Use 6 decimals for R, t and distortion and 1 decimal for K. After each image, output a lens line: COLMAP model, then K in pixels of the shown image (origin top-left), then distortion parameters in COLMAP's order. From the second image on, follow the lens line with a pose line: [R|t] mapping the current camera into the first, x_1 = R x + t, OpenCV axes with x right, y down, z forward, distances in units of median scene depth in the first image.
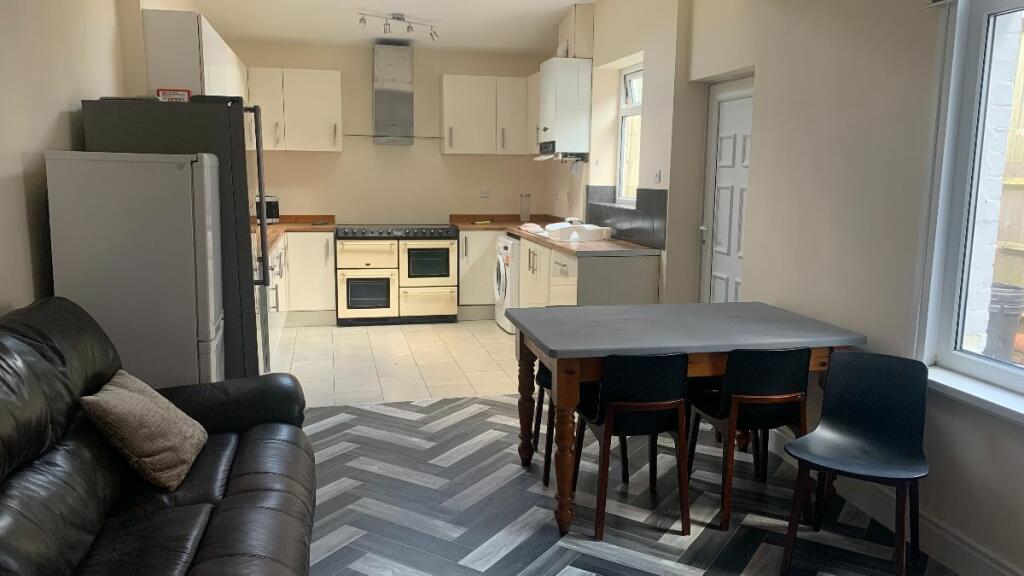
lens RADIAL K [[756.1, 0, 512.0], [0, 756.1, 288.0], [0, 0, 1]] dist [-0.008883, -0.004195]
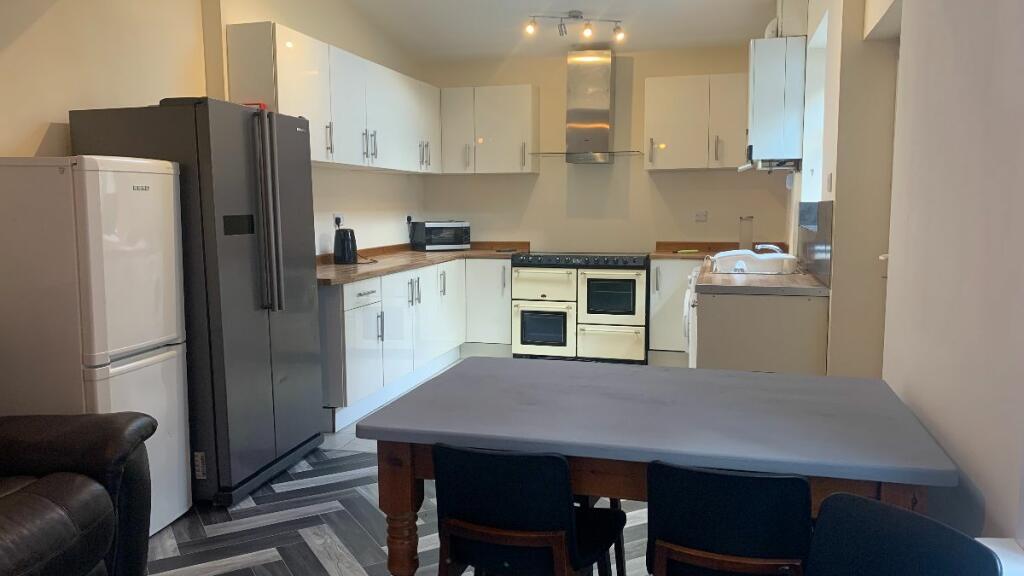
lens RADIAL K [[756.1, 0, 512.0], [0, 756.1, 288.0], [0, 0, 1]] dist [-0.008883, -0.004195]
pose [[0.883313, 0.032373, -0.467664, 0.192167], [-0.054301, 0.997963, -0.033481, -0.008390], [0.465627, 0.054969, 0.883272, 0.195016]]
